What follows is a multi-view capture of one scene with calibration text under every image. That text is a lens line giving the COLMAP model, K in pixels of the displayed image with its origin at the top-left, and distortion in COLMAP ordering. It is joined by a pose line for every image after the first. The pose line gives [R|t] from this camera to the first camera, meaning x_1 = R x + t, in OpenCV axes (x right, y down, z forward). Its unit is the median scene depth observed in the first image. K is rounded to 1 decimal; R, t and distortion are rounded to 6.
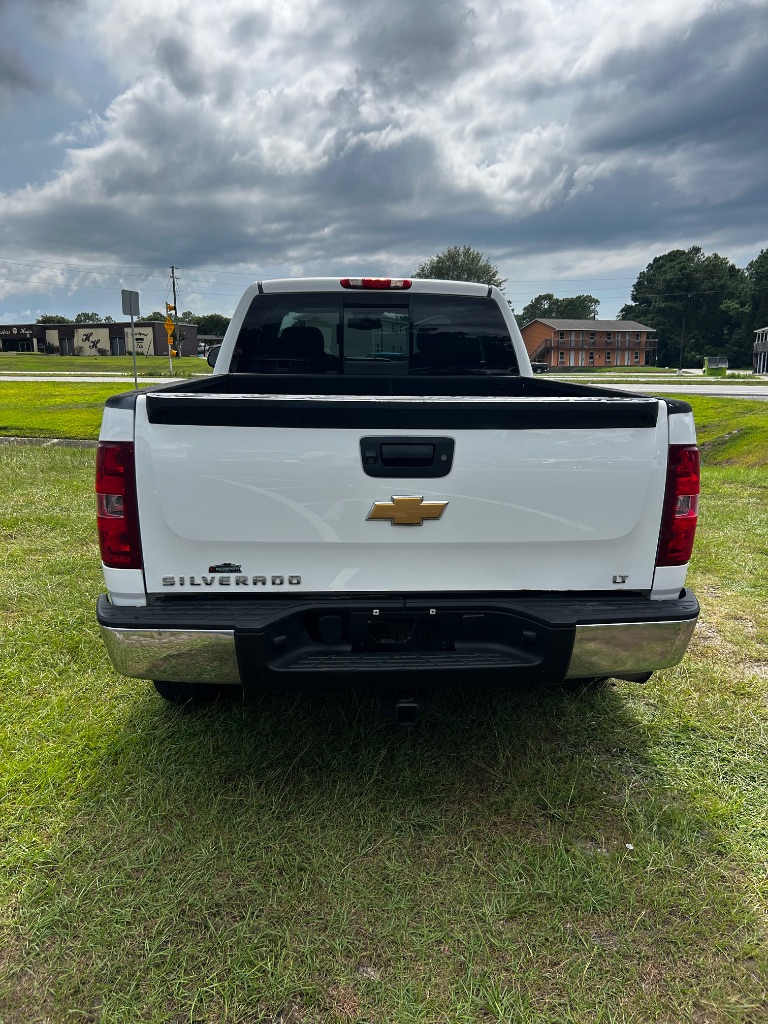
lens RADIAL K [[794.3, 0, 393.0], [0, 794.3, 509.0], [0, 0, 1]] dist [0.045053, -0.058715]
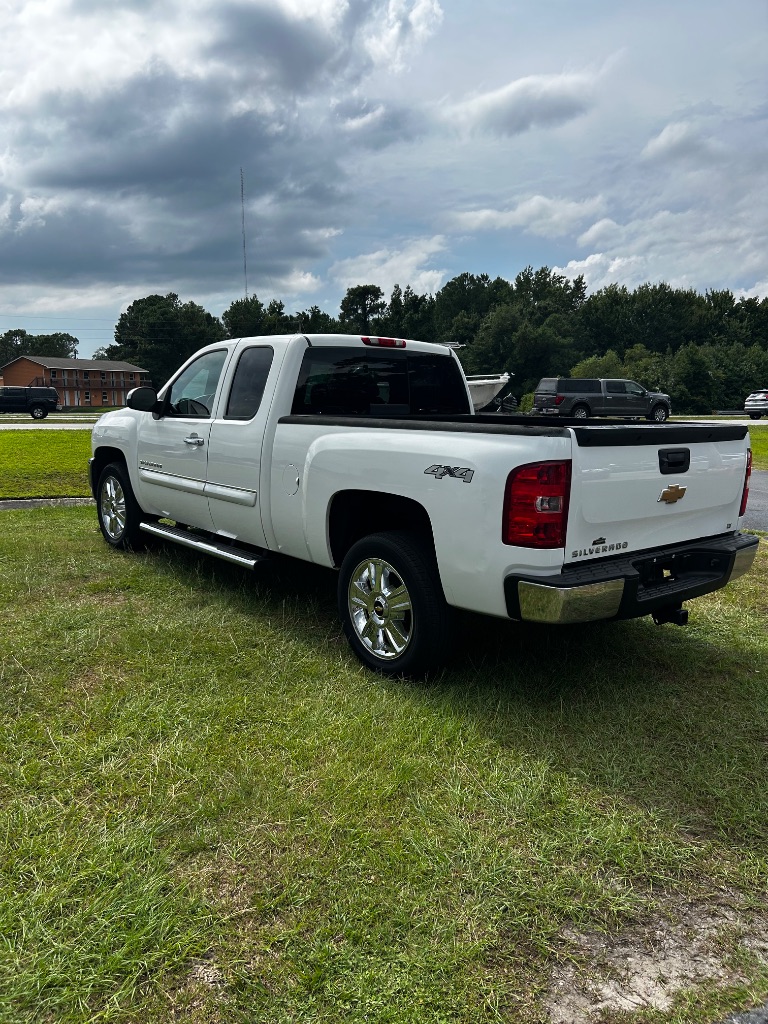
lens RADIAL K [[829.1, 0, 382.4], [0, 829.1, 494.9], [0, 0, 1]] dist [0.000213, -0.002399]
pose [[0.786242, -0.070608, 0.613871, -0.082732], [0.113455, 0.993057, -0.031091, -0.000569], [-0.607414, 0.094092, 0.788794, 0.000256]]
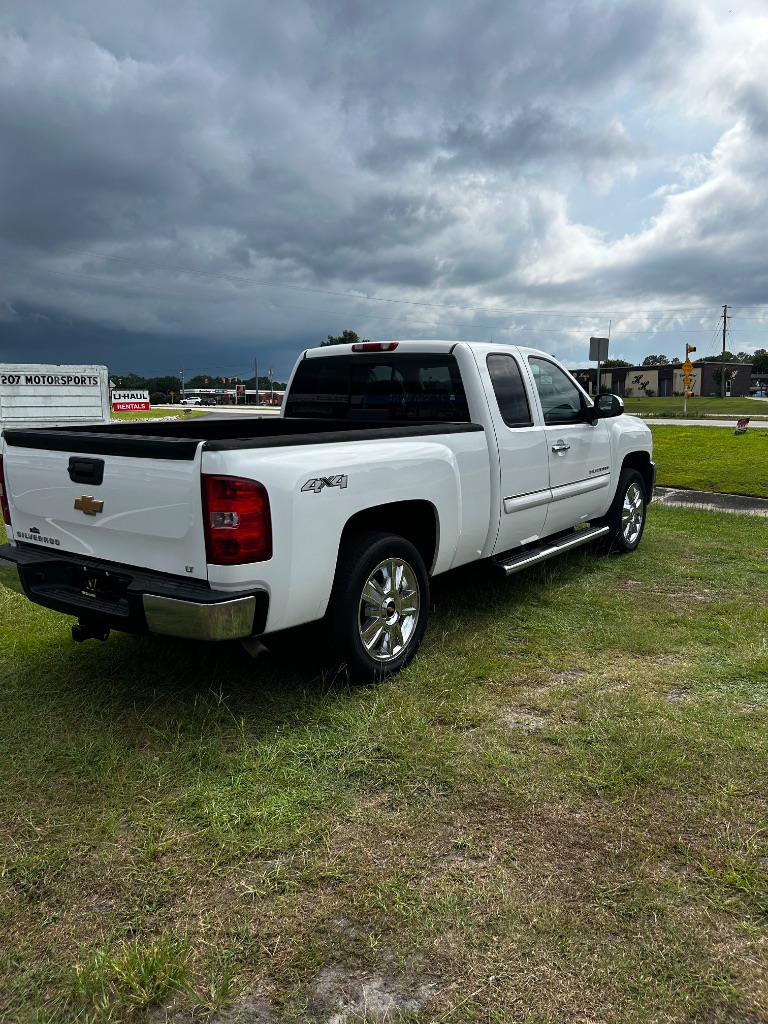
lens RADIAL K [[799.6, 0, 384.0], [0, 799.6, 512.0], [0, 0, 1]] dist [0.056364, 0.001638]
pose [[0.762460, 0.088788, -0.640915, 0.081812], [-0.118738, 0.992919, -0.003704, -0.002610], [0.636048, 0.078925, 0.767603, 0.007823]]
